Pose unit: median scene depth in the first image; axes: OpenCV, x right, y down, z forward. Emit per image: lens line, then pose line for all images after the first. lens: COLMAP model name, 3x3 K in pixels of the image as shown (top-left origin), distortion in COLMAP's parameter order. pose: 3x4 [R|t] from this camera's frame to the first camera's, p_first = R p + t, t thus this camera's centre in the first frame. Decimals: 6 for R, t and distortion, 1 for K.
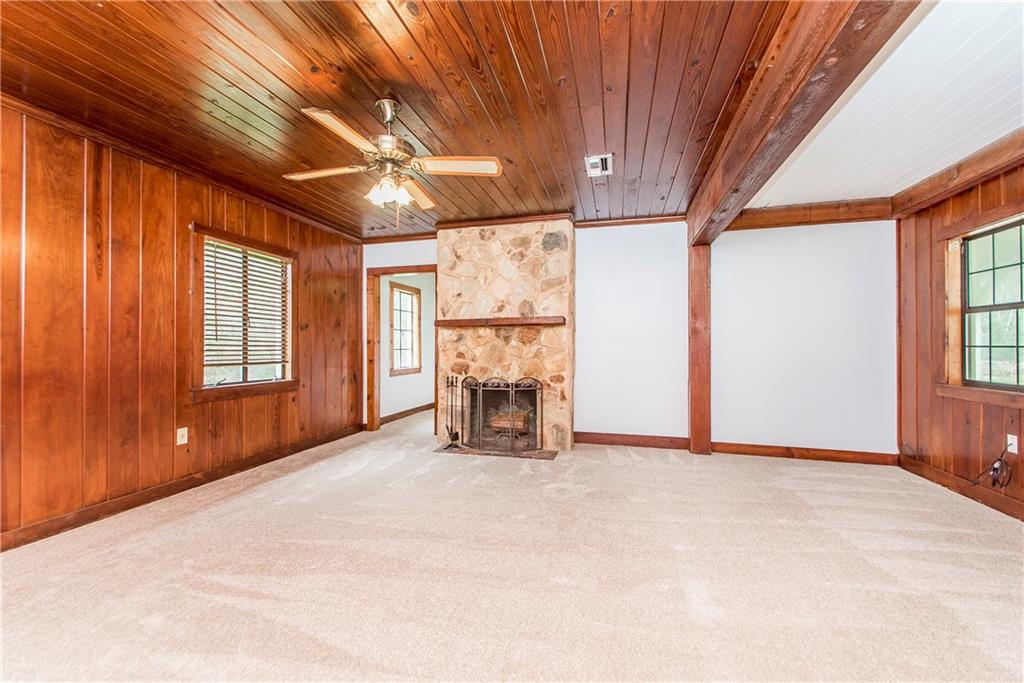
lens RADIAL K [[413.2, 0, 502.0], [0, 413.2, 343.1], [0, 0, 1]] dist [-0.000065, -0.002649]
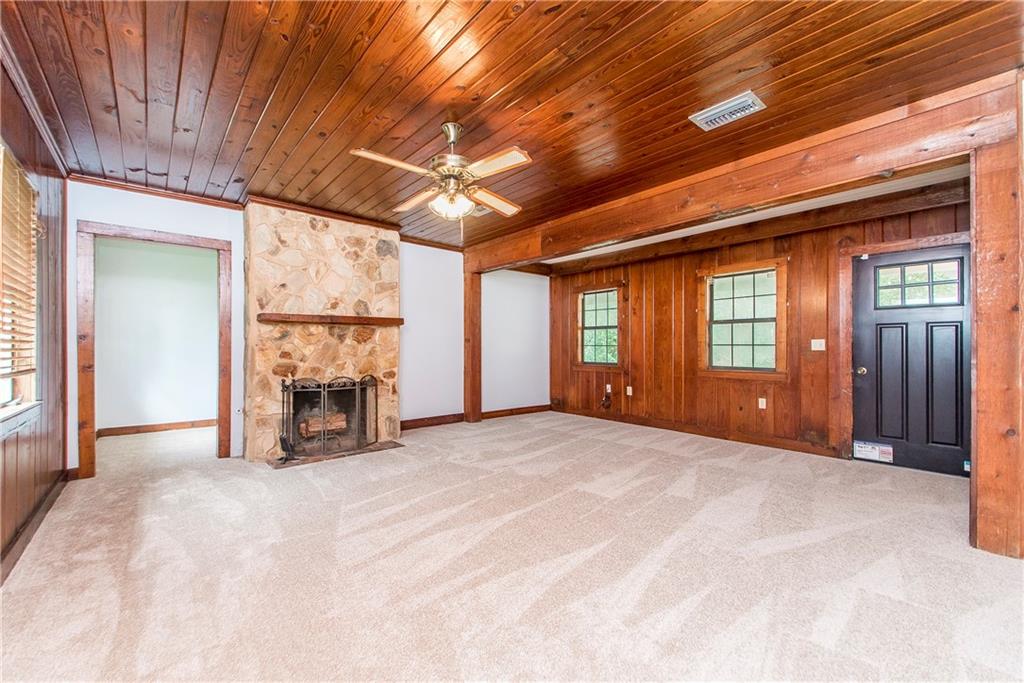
lens RADIAL K [[413.2, 0, 503.5], [0, 413.2, 342.5], [0, 0, 1]] dist [-0.000065, -0.002649]
pose [[0.547049, 0.009643, 0.837045, -0.603452], [-0.005871, 0.999953, -0.007682, 0.007444], [-0.837080, -0.000712, 0.547080, 0.143351]]
